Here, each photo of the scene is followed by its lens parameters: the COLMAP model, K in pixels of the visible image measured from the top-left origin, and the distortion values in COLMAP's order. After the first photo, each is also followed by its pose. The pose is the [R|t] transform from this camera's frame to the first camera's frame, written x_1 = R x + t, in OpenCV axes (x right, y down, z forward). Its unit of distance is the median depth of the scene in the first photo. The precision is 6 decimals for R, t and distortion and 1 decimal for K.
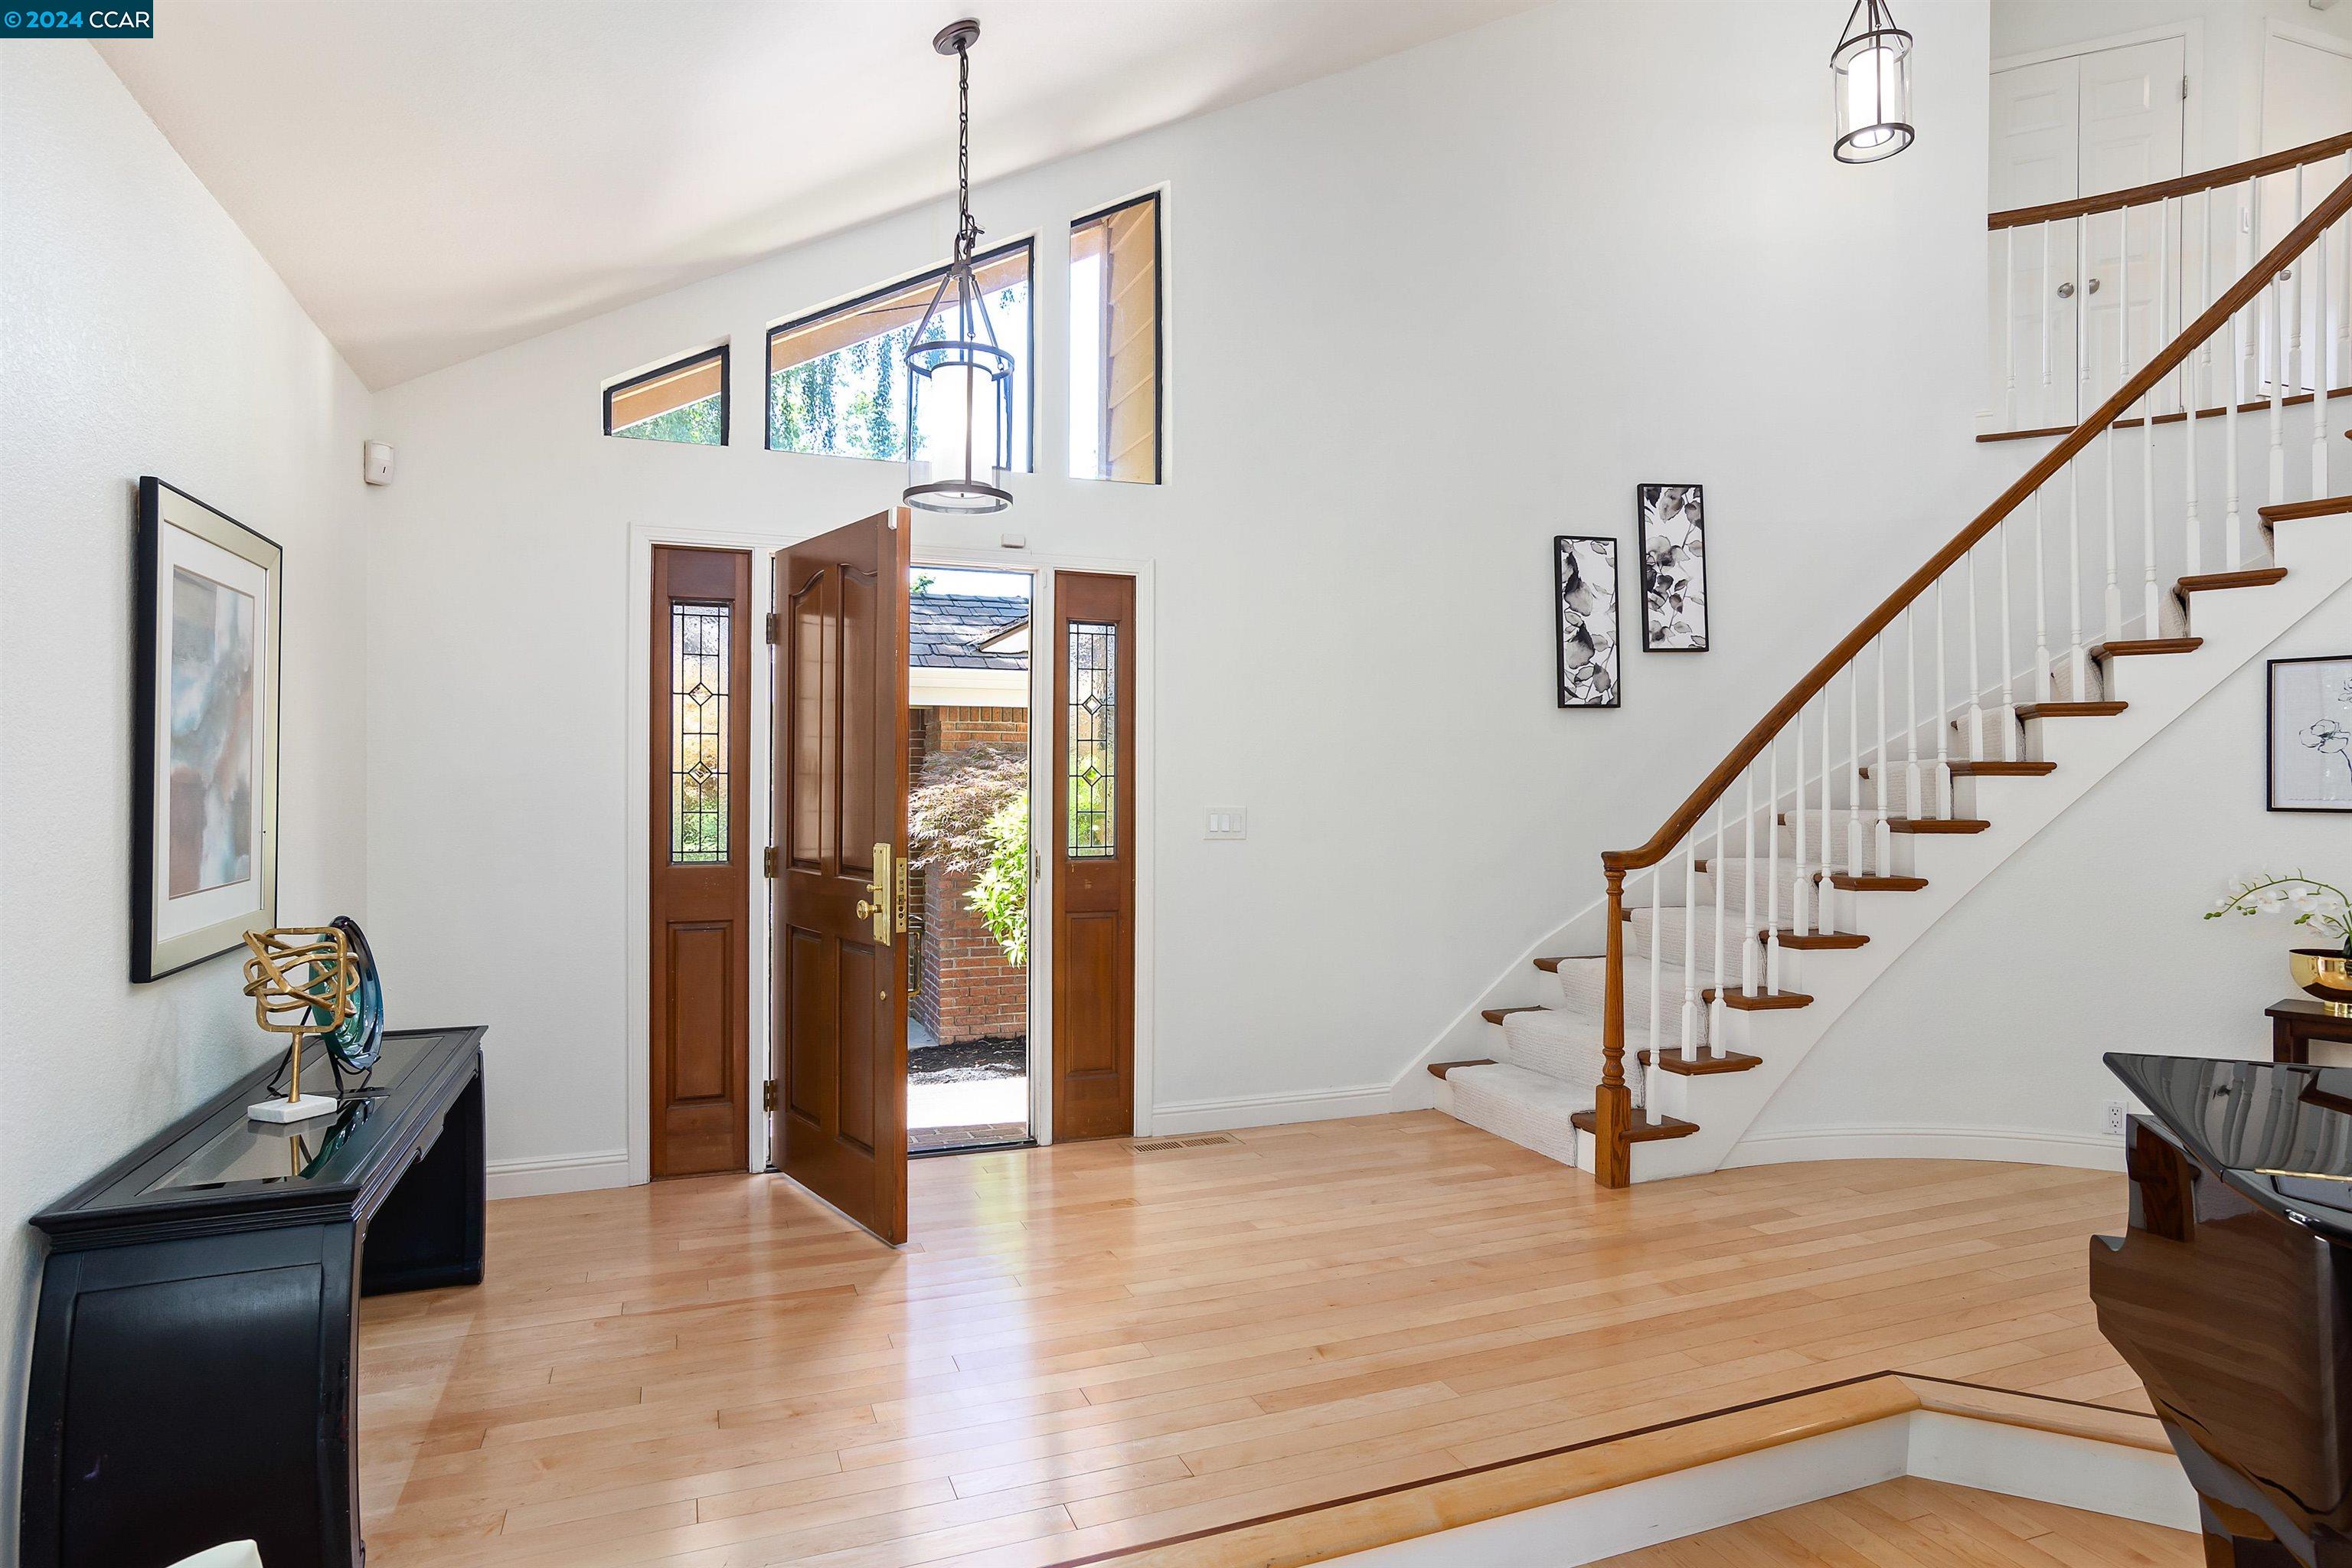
lens RADIAL K [[1276.9, 0, 1176.0], [0, 1276.9, 784.0], [0, 0, 1]] dist [-0.033828, 0.000555]
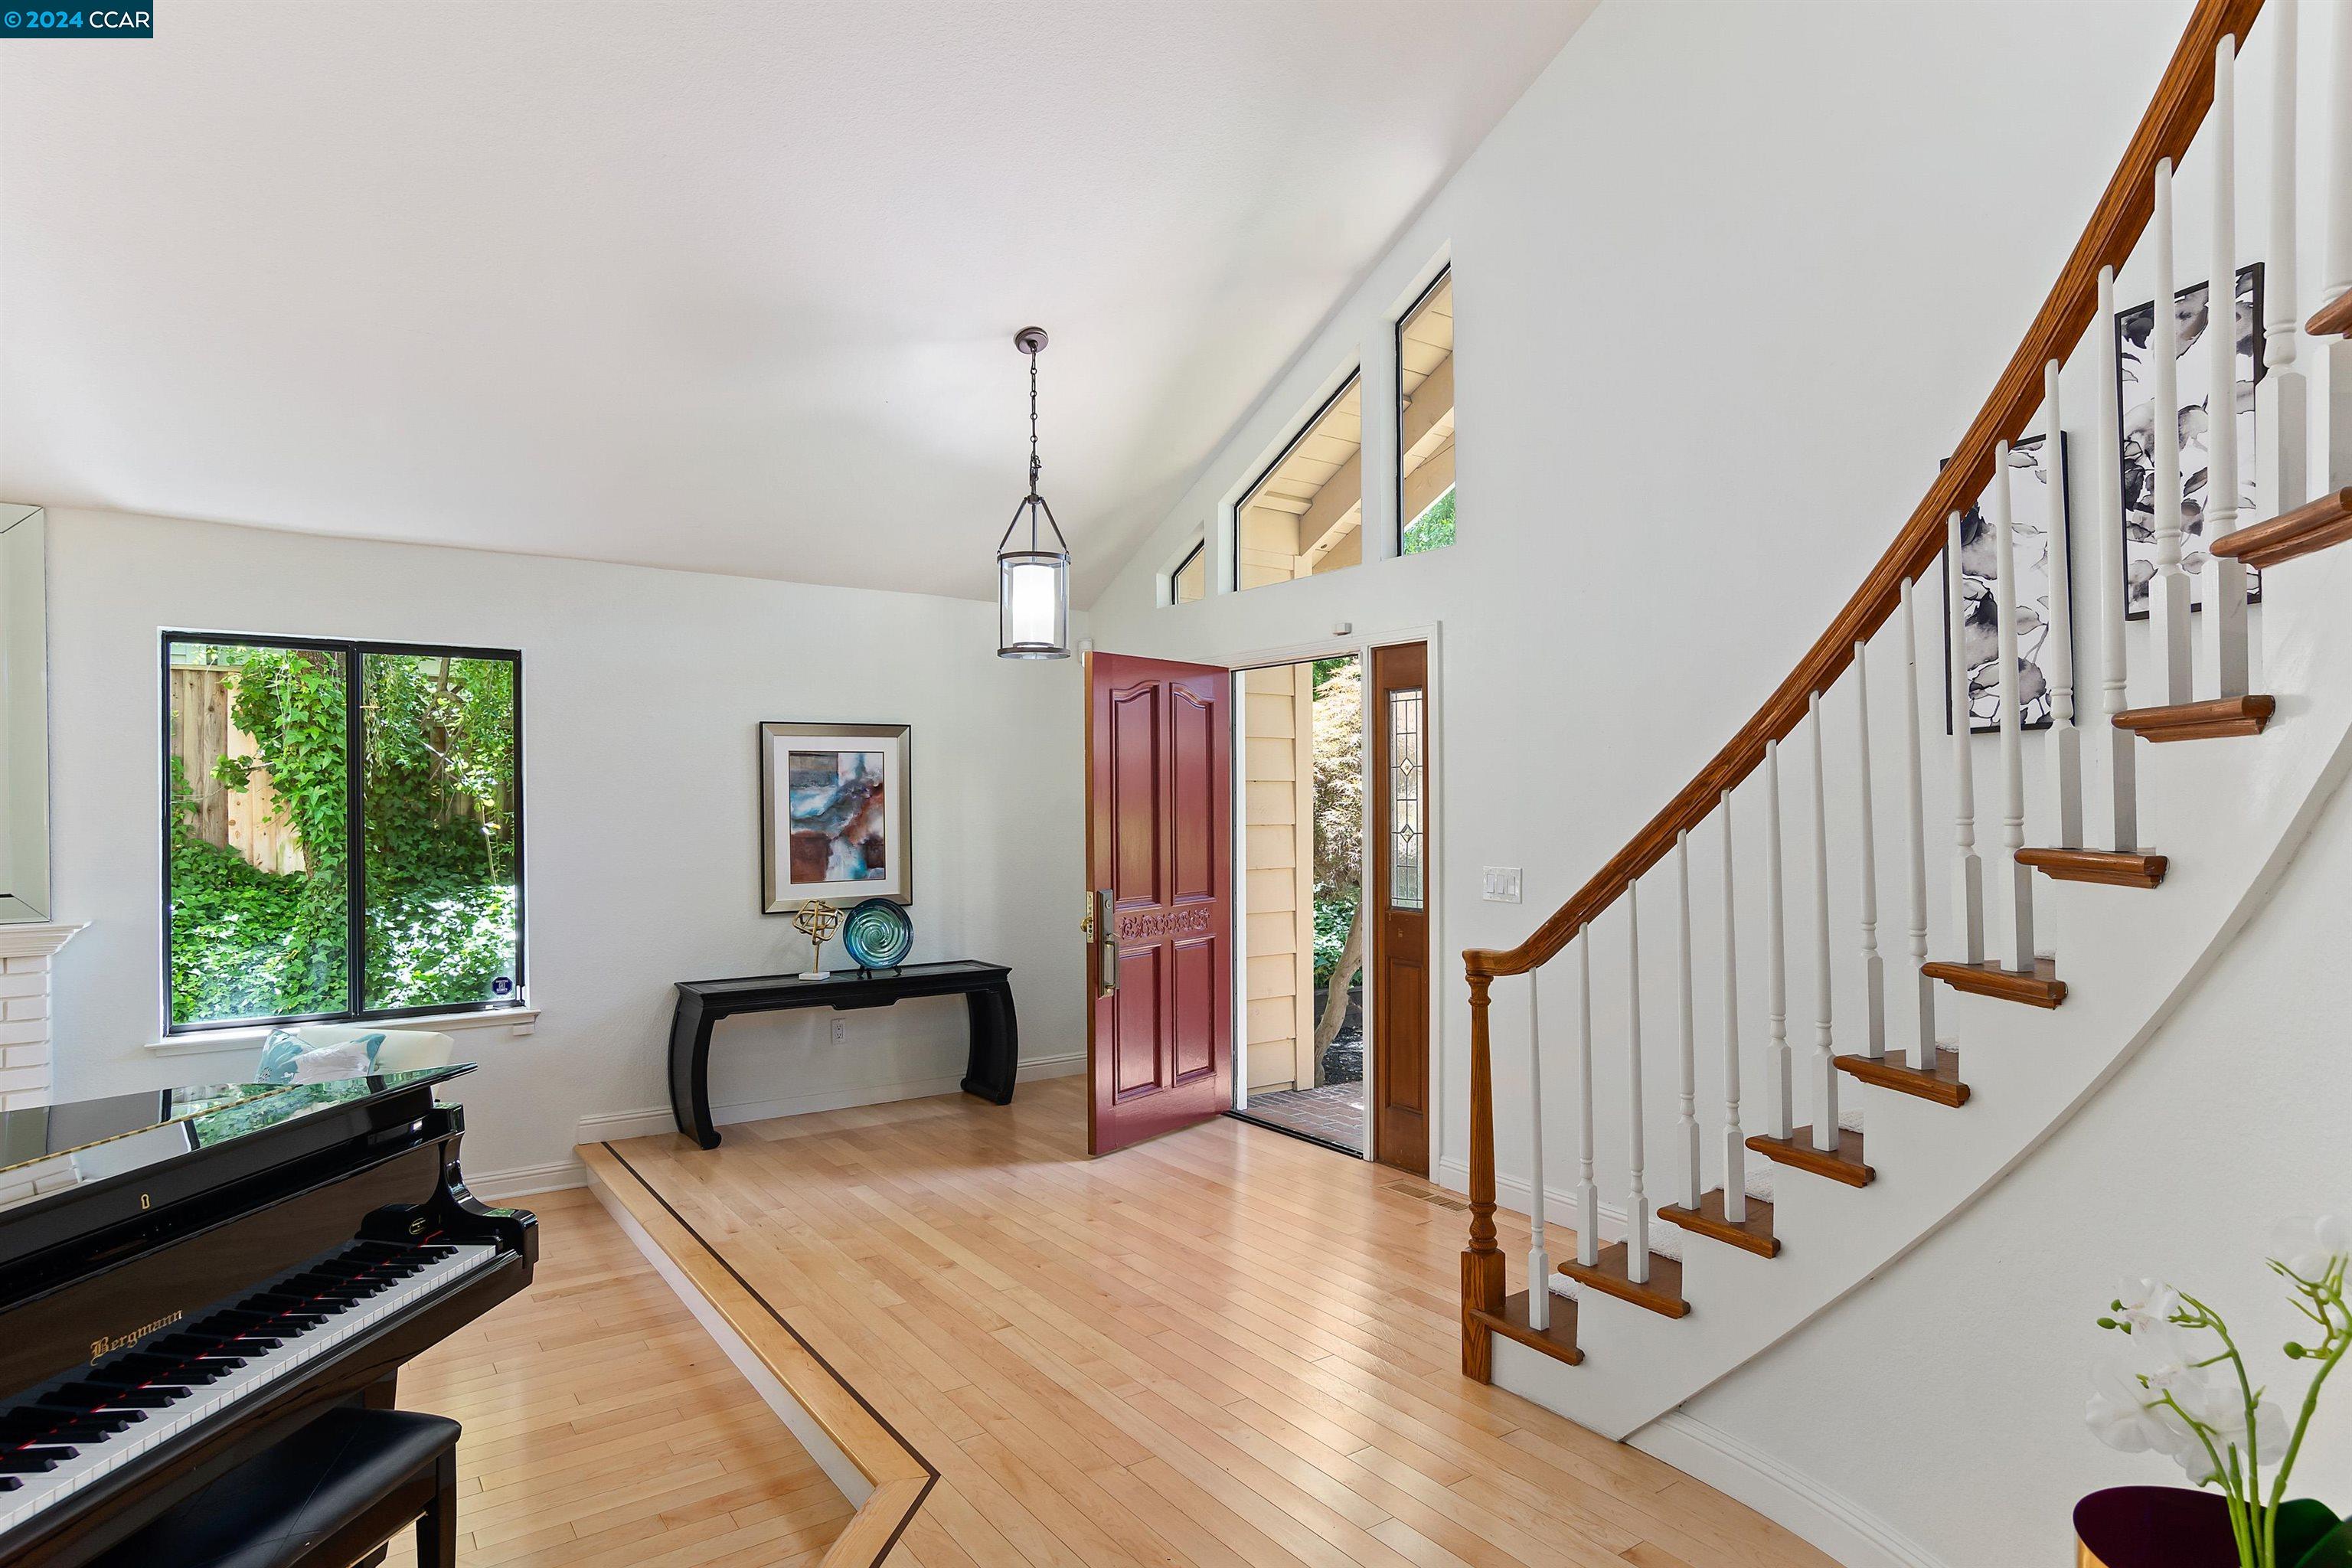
lens RADIAL K [[1271.5, 0, 1200.1], [0, 1271.5, 818.5], [0, 0, 1]] dist [-0.018668, -0.000313]
pose [[0.262051, 0.010133, -0.965001, 0.801008], [0.005396, 0.999914, 0.011965, -0.028106], [0.965039, -0.008343, 0.261974, 0.481586]]
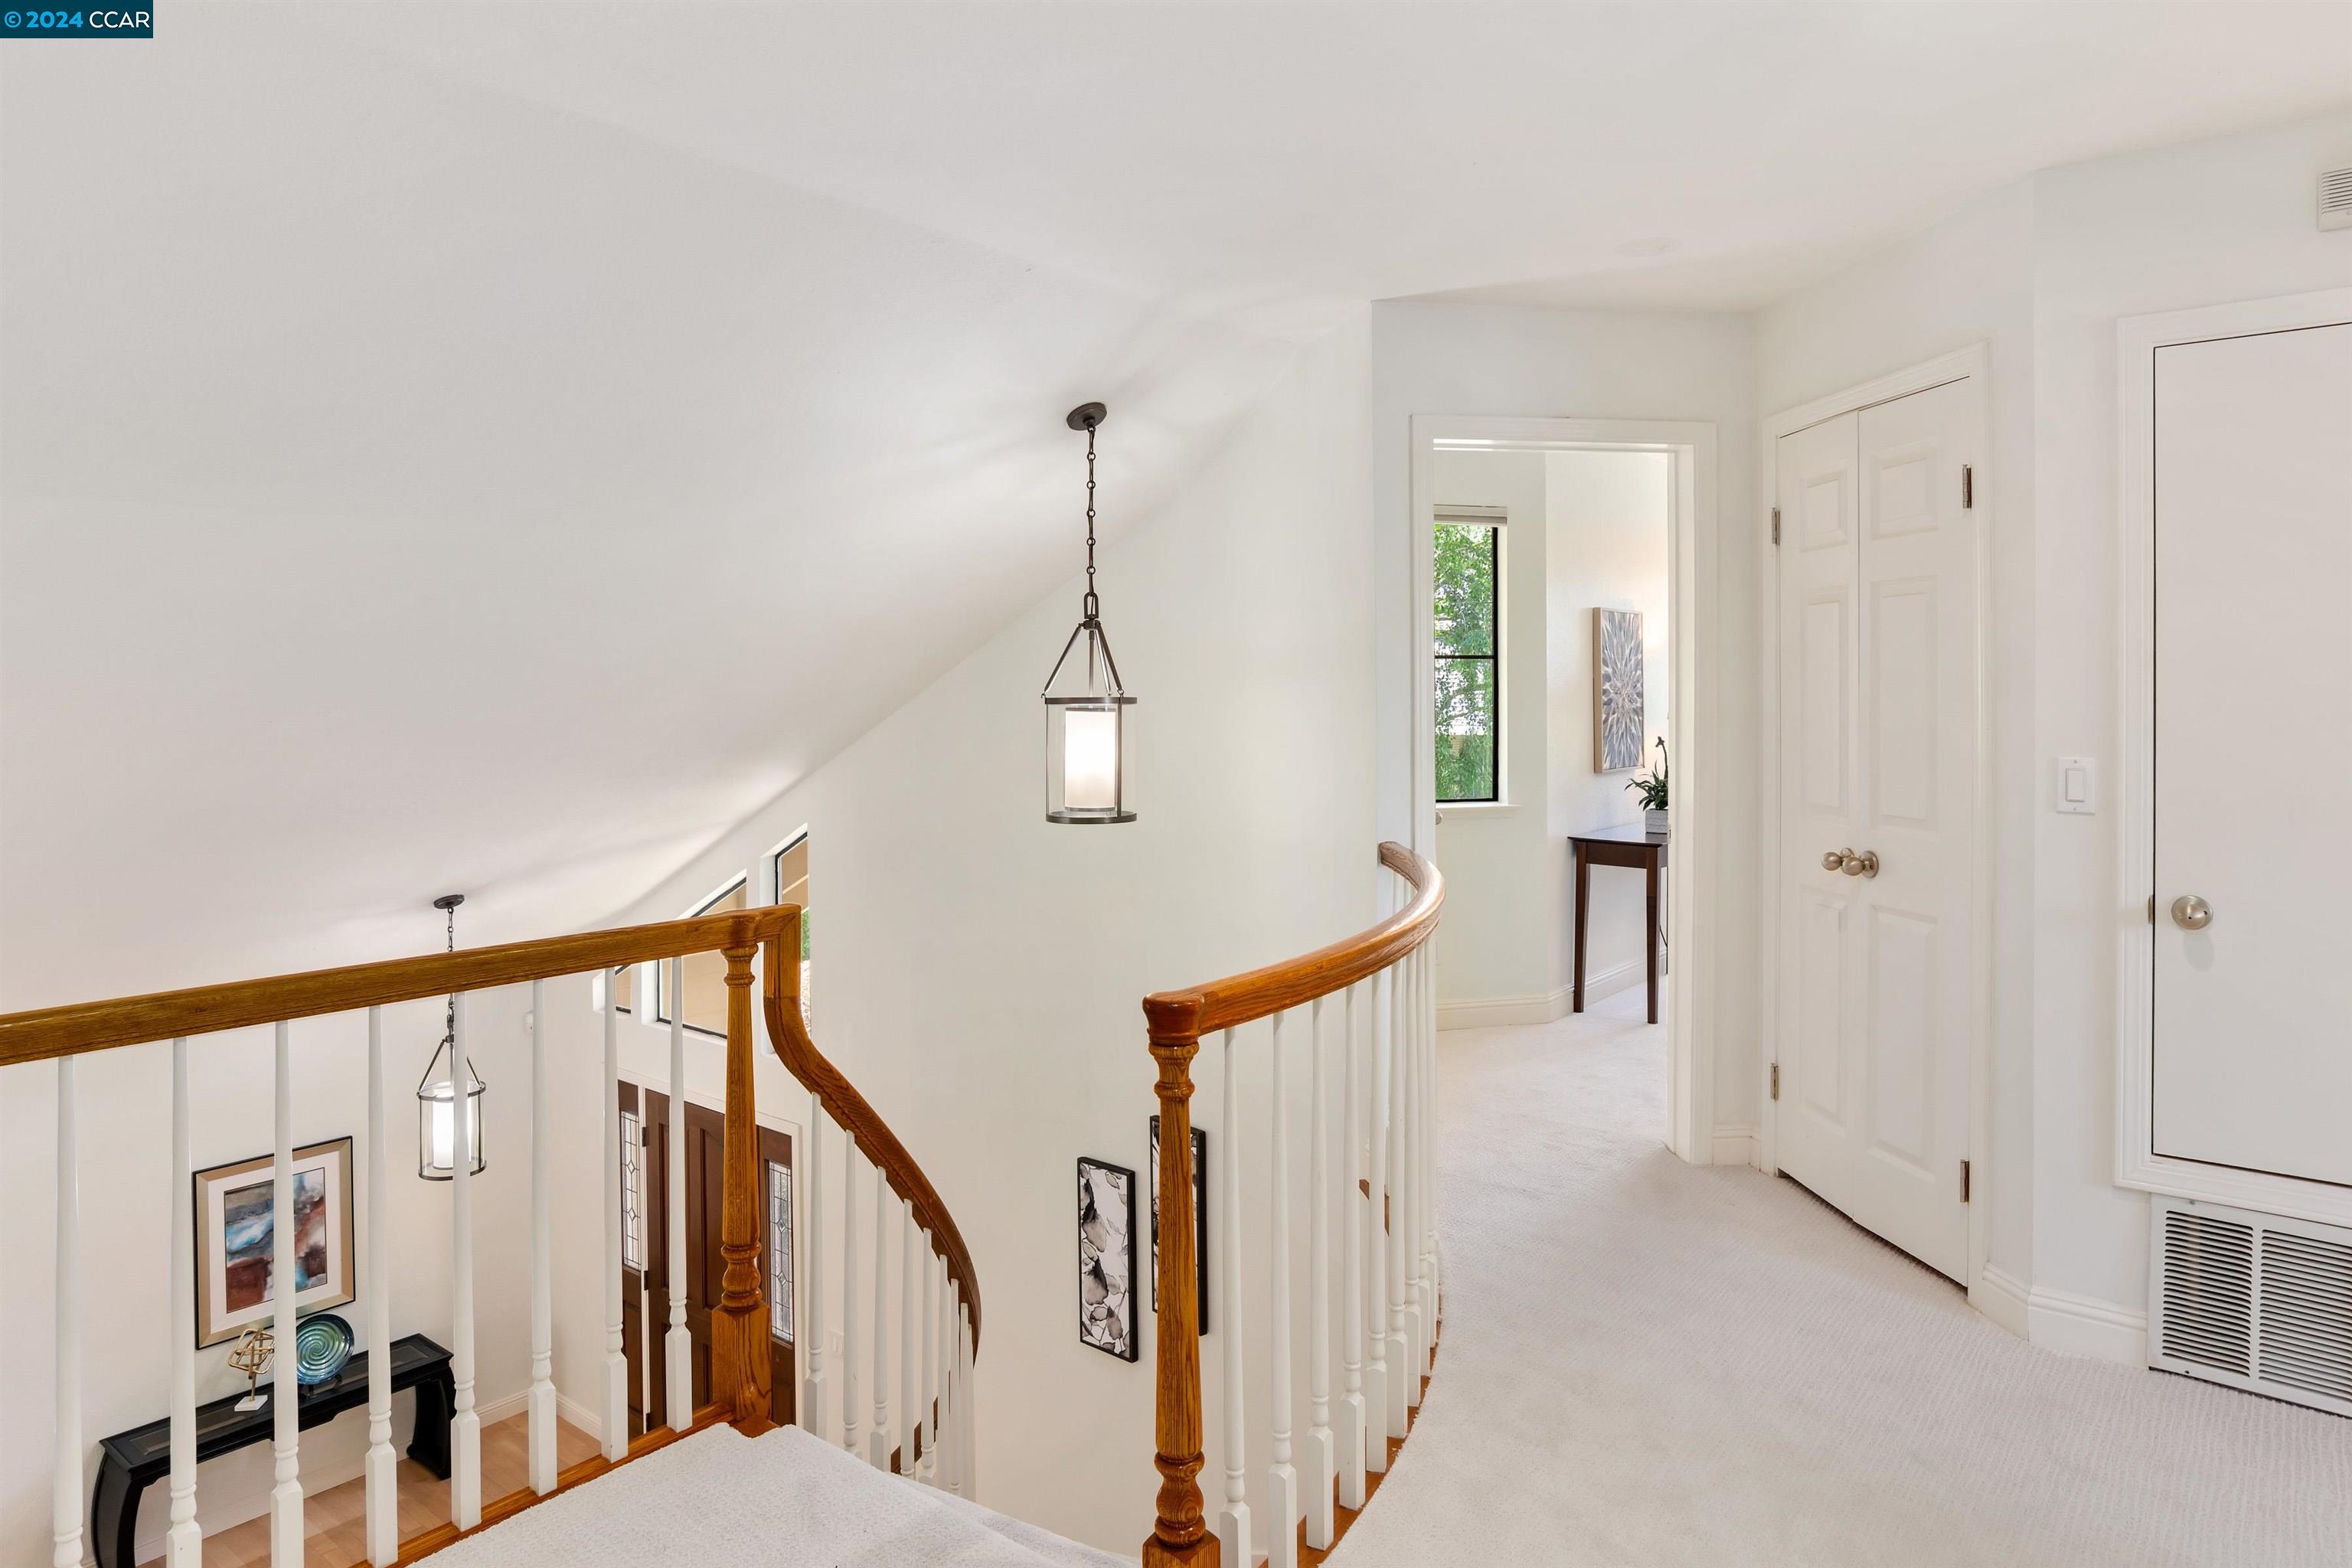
lens RADIAL K [[1406.1, 0, 1172.8], [0, 1406.1, 699.5], [0, 0, 1]] dist [-0.036855, 0.027180]
pose [[0.506339, 0.004057, -0.862325, 1.218574], [0.007846, 0.999926, 0.009311, -0.539934], [0.862299, -0.011481, 0.506269, 0.539281]]
